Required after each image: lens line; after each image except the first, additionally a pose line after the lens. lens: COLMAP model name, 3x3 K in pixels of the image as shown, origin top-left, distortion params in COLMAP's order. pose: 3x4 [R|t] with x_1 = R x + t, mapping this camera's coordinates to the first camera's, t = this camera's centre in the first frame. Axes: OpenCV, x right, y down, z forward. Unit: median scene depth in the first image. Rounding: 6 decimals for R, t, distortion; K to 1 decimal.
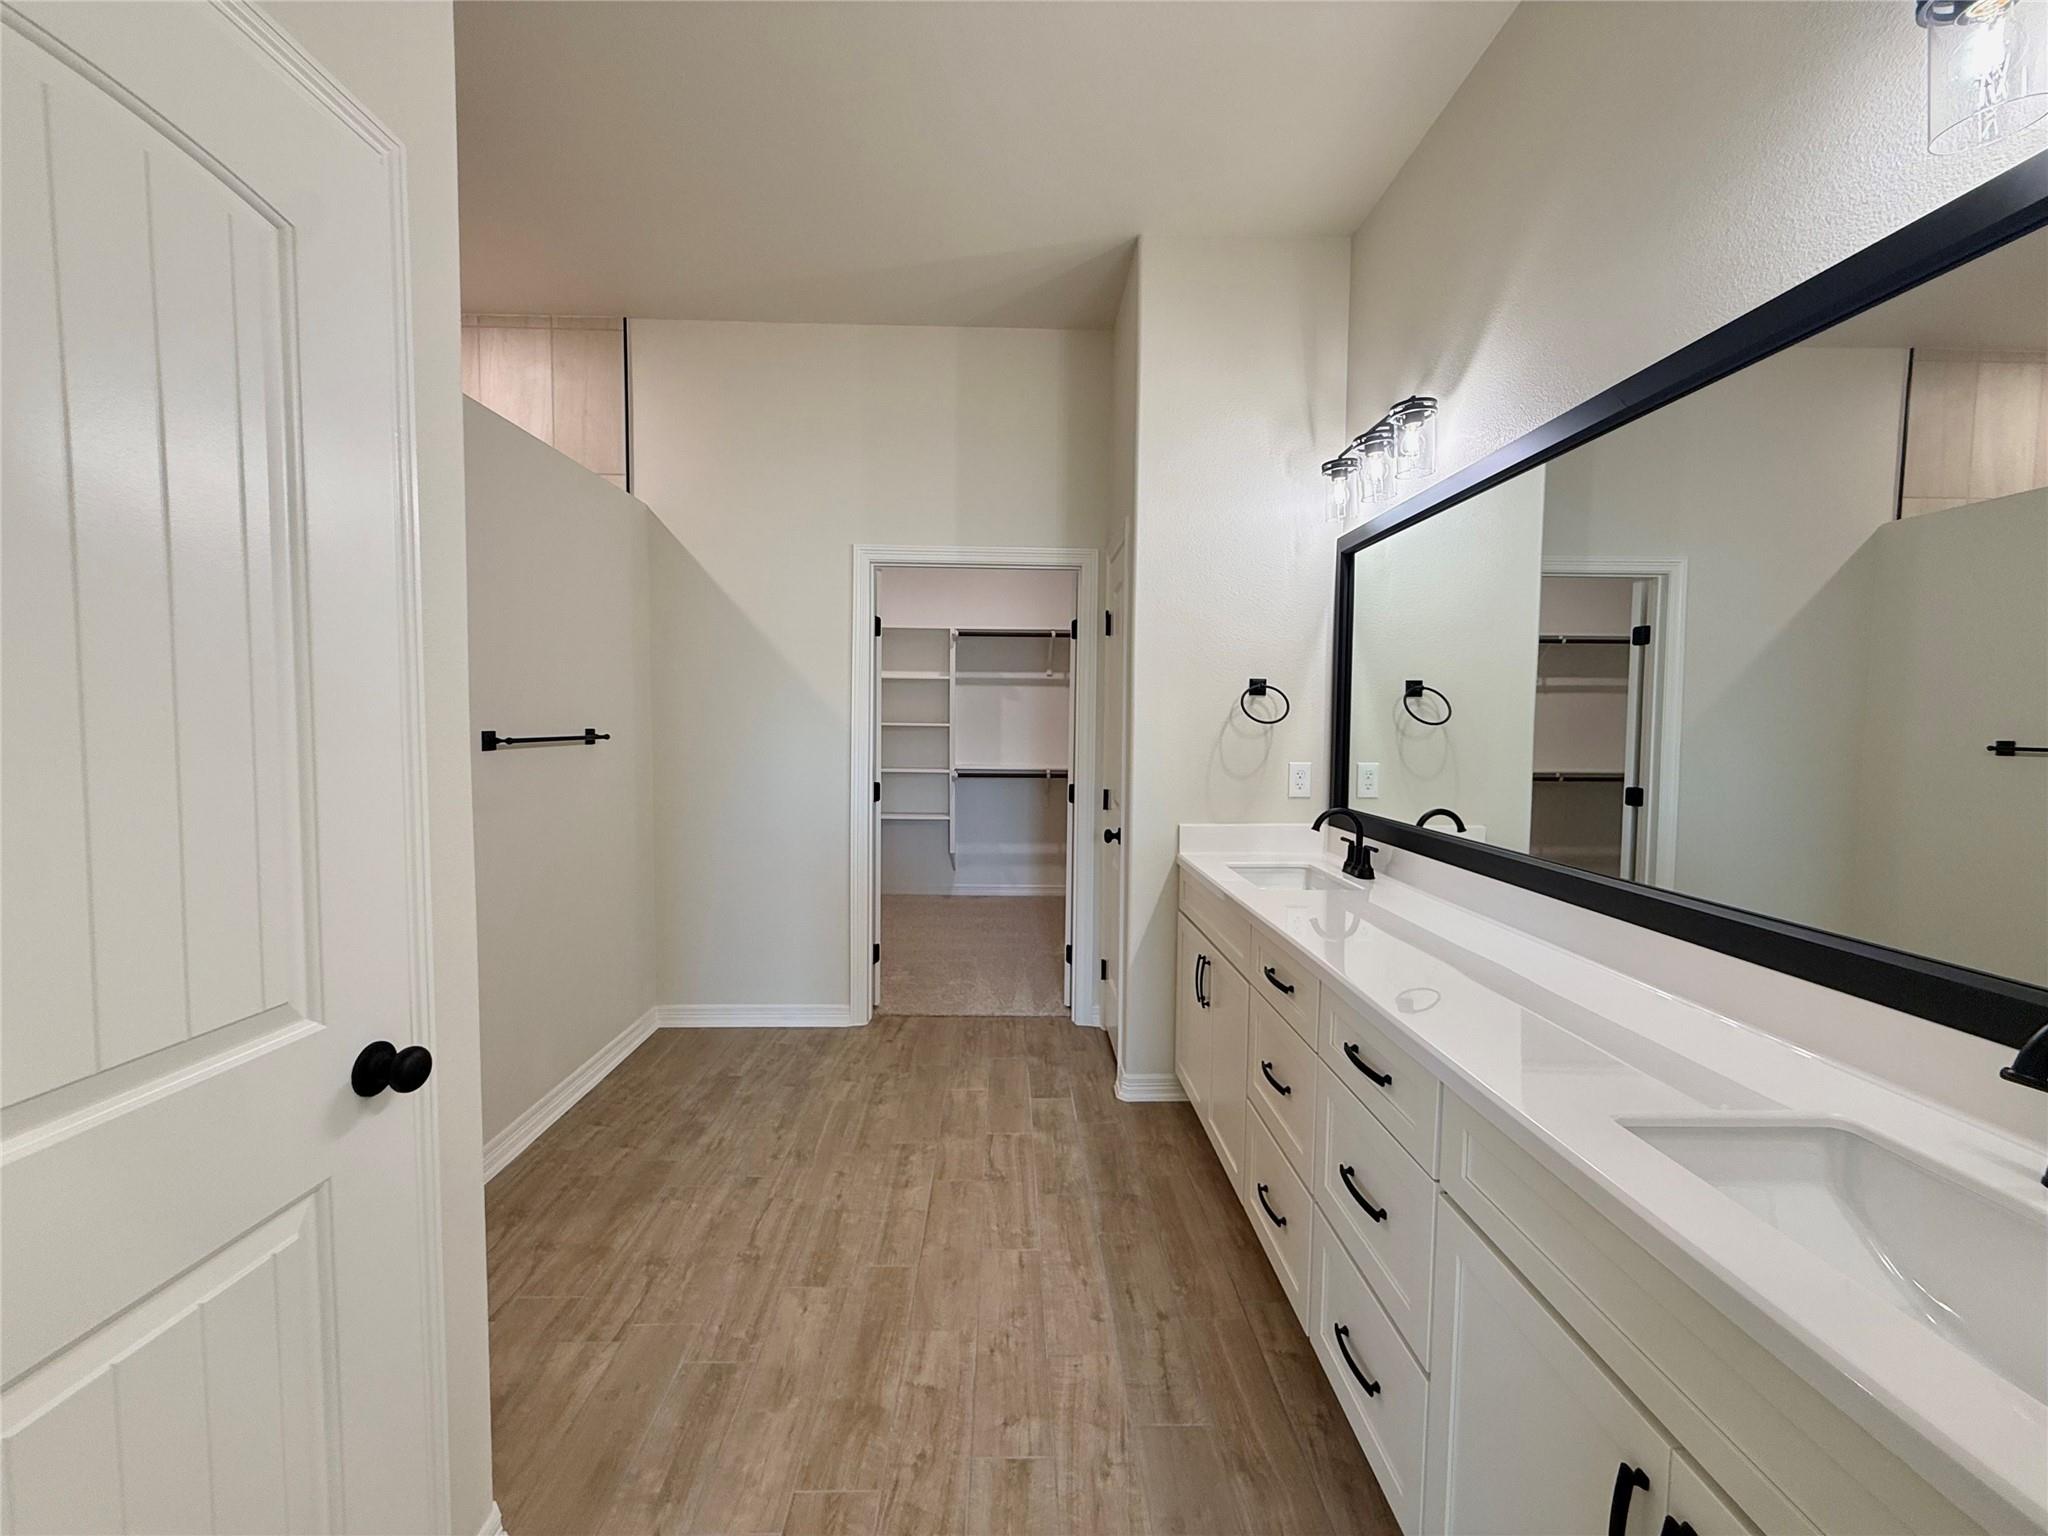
lens RADIAL K [[818.8, 0, 1033.8], [0, 818.8, 763.9], [0, 0, 1]] dist [-0.001579, 0.000020]
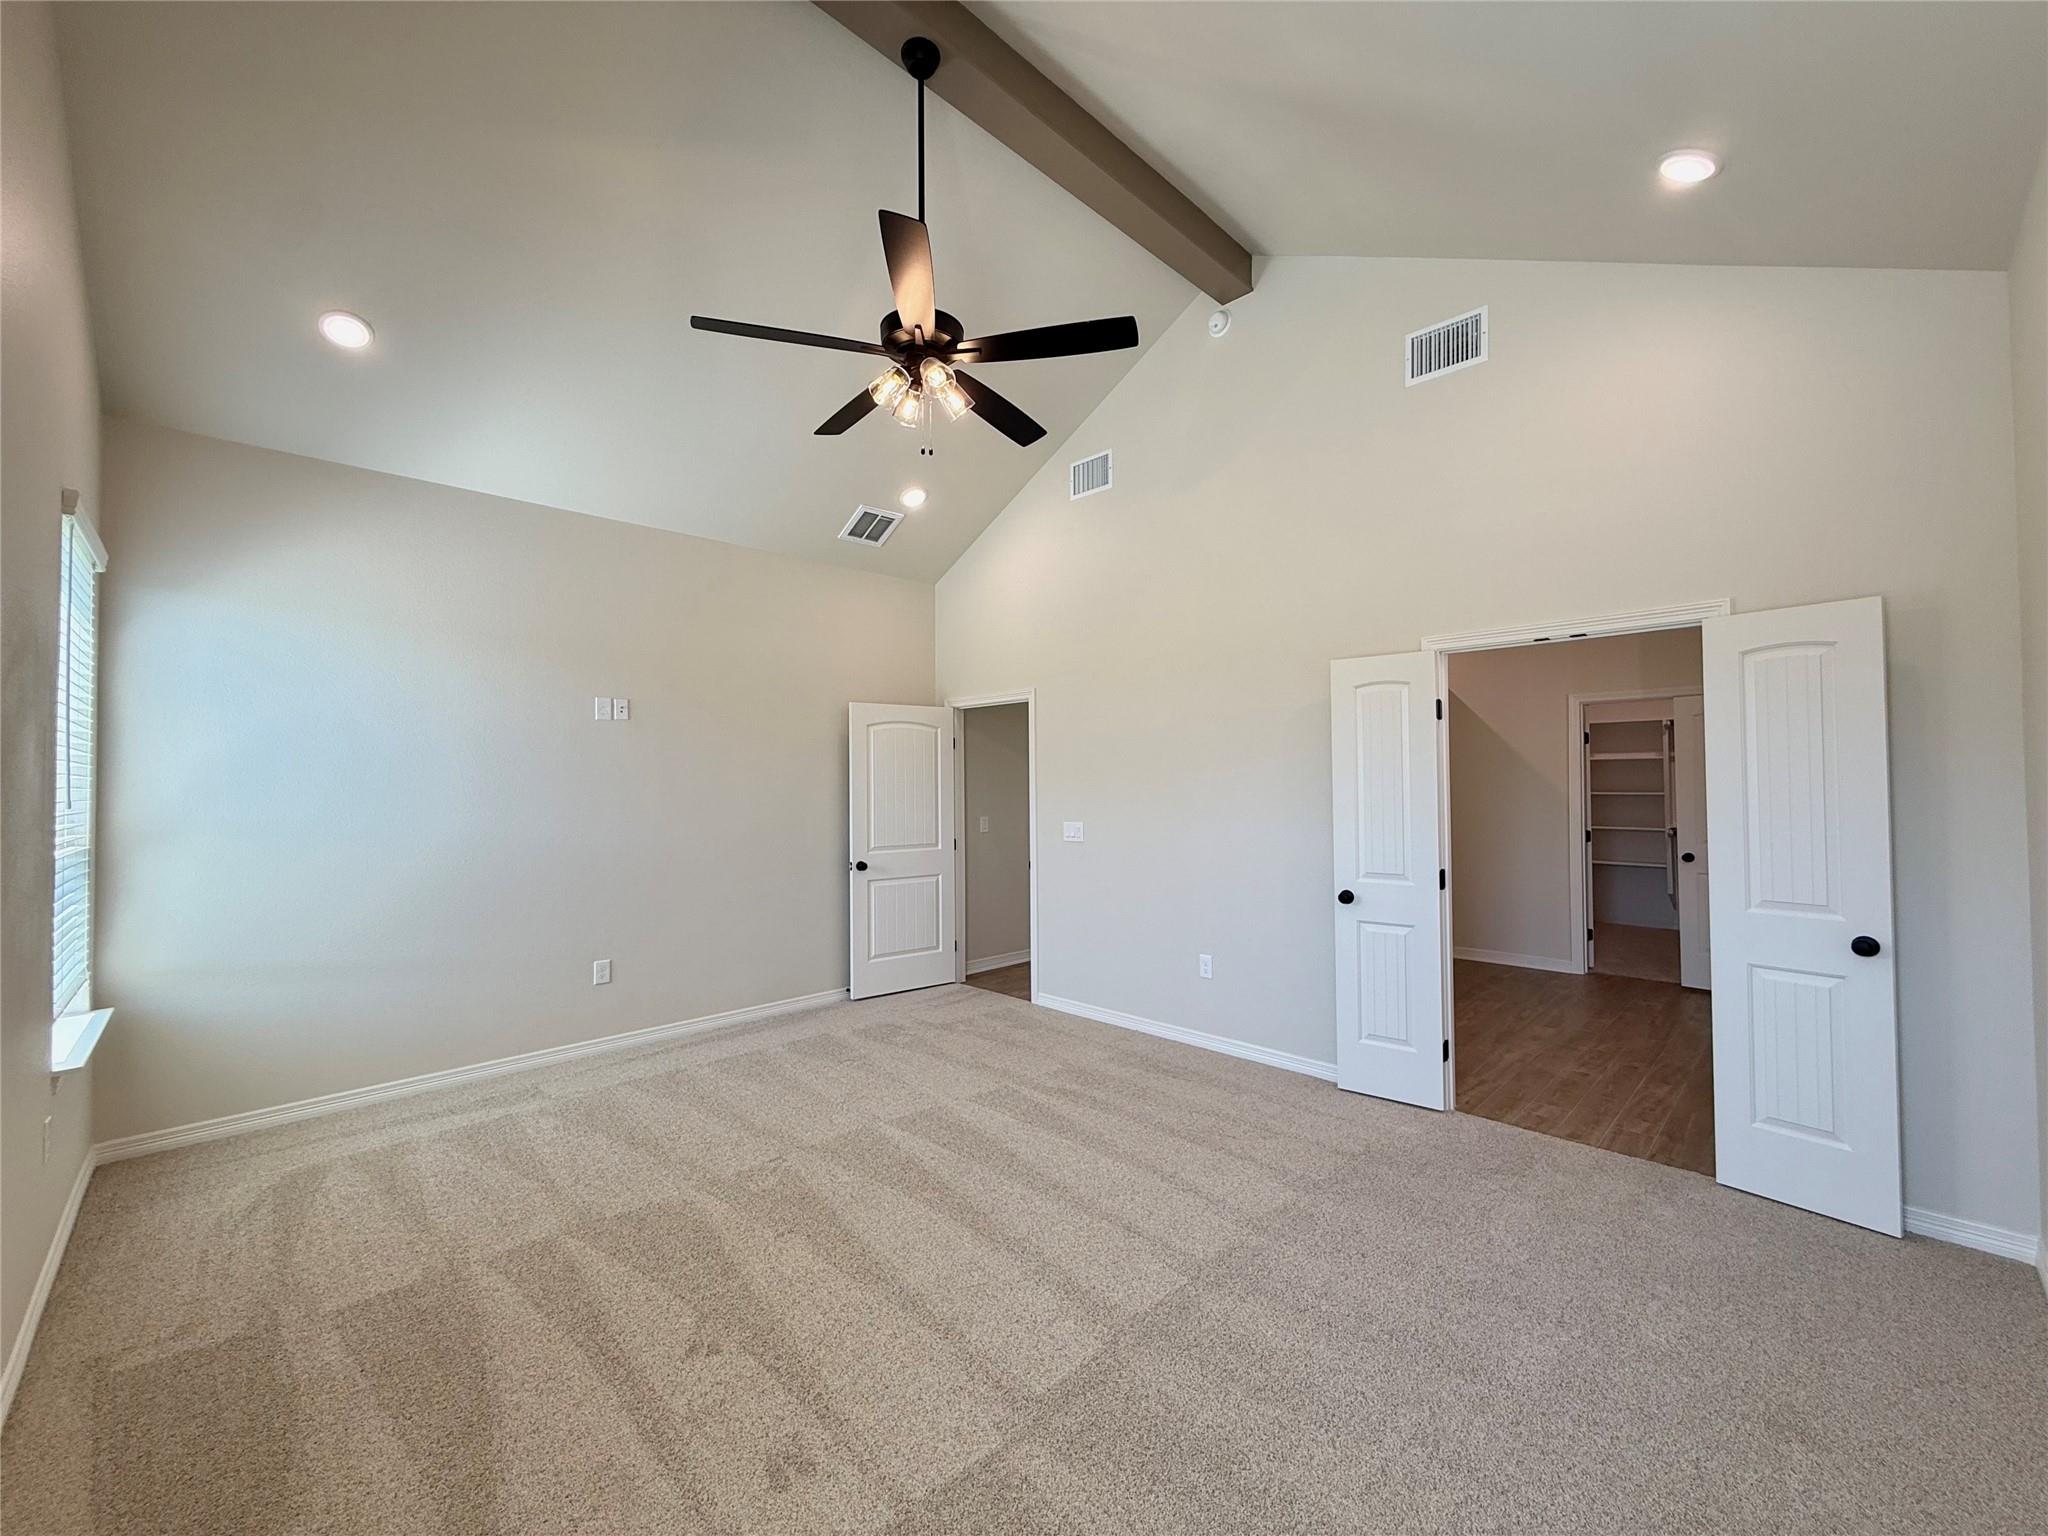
lens RADIAL K [[818.8, 0, 1036.5], [0, 818.8, 772.0], [0, 0, 1]] dist [-0.001579, 0.000020]
pose [[0.685904, -0.022555, -0.727343, 0.248740], [-0.031971, 0.997620, -0.061086, 0.044151], [0.726990, 0.065153, 0.683550, -0.958050]]
